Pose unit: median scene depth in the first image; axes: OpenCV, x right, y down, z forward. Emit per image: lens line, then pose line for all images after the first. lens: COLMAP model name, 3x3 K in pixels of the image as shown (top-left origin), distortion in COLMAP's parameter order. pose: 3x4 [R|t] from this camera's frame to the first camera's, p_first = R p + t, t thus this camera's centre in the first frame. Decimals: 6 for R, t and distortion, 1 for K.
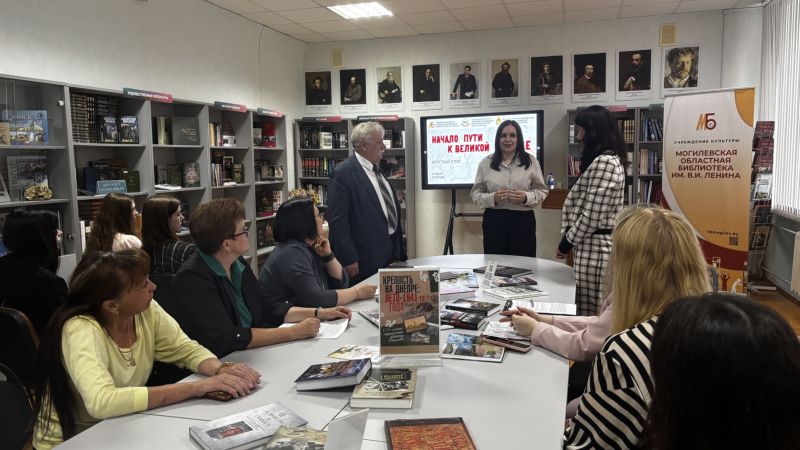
lens RADIAL K [[607.3, 0, 404.5], [0, 607.3, 226.8], [0, 0, 1]] dist [0.044289, -0.043129]
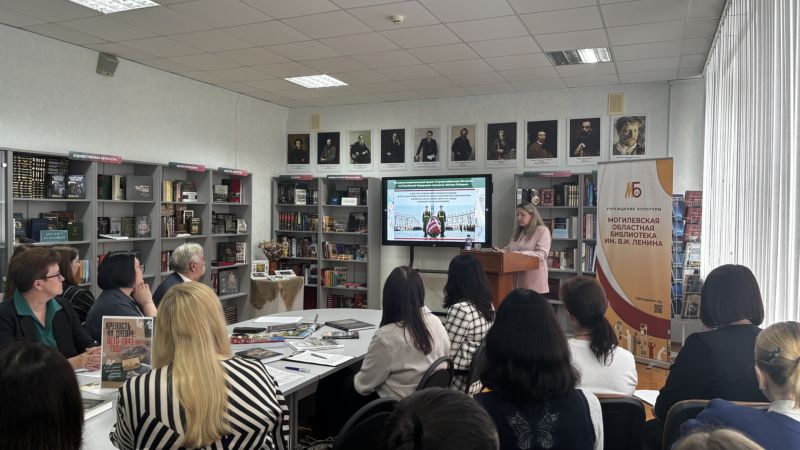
lens RADIAL K [[607.3, 0, 395.1], [0, 607.3, 227.1], [0, 0, 1]] dist [0.044289, -0.043129]
pose [[0.991693, 0.030177, -0.125038, 0.195869], [-0.040664, 0.995787, -0.082188, -0.008369], [0.122031, 0.086590, 0.988742, -0.041342]]
